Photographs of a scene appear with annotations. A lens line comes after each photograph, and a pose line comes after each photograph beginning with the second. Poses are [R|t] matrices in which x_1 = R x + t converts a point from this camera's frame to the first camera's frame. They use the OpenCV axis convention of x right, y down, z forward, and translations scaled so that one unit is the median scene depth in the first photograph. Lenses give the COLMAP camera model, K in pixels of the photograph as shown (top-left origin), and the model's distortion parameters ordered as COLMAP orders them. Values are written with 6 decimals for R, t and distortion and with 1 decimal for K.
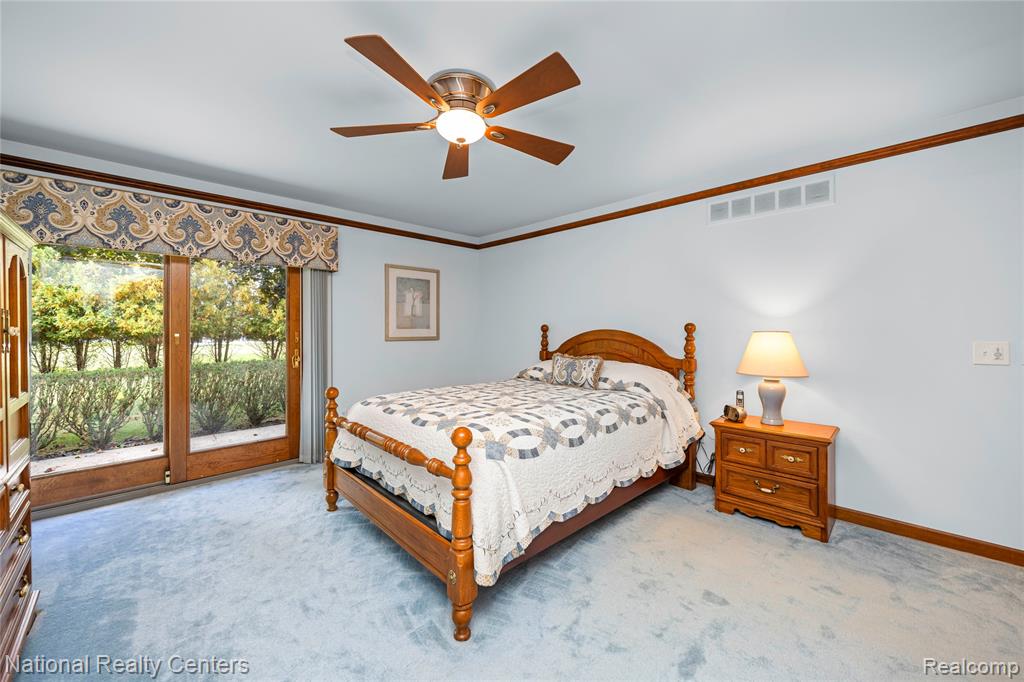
lens RADIAL K [[390.1, 0, 497.0], [0, 390.1, 328.3], [0, 0, 1]] dist [0.000251, -0.001742]
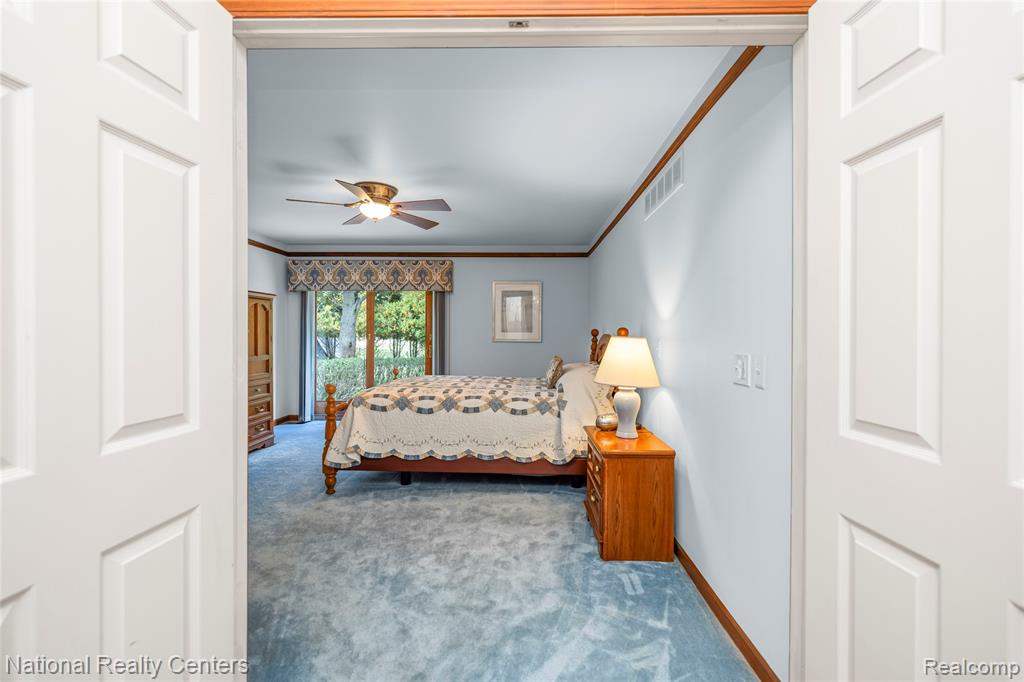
lens RADIAL K [[439.7, 0, 510.3], [0, 439.7, 332.8], [0, 0, 1]] dist [-0.017766, 0.000072]
pose [[0.701628, 0.001390, -0.712542, 0.945845], [-0.004598, 0.999986, -0.002577, 0.005419], [0.712528, 0.005084, 0.701625, 0.057122]]
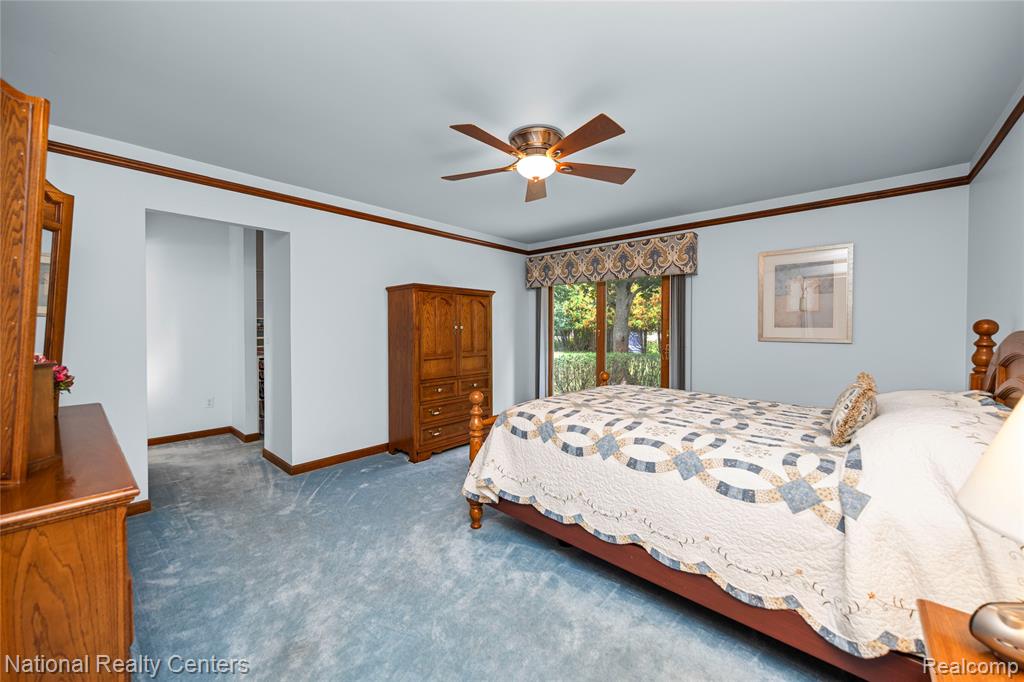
lens RADIAL K [[390.1, 0, 507.5], [0, 390.1, 332.2], [0, 0, 1]] dist [0.000251, -0.001742]
pose [[0.067515, 0.010622, -0.997662, 0.671899], [0.000492, 0.999943, 0.010679, 0.001410], [0.997718, -0.001212, 0.067506, 0.474086]]
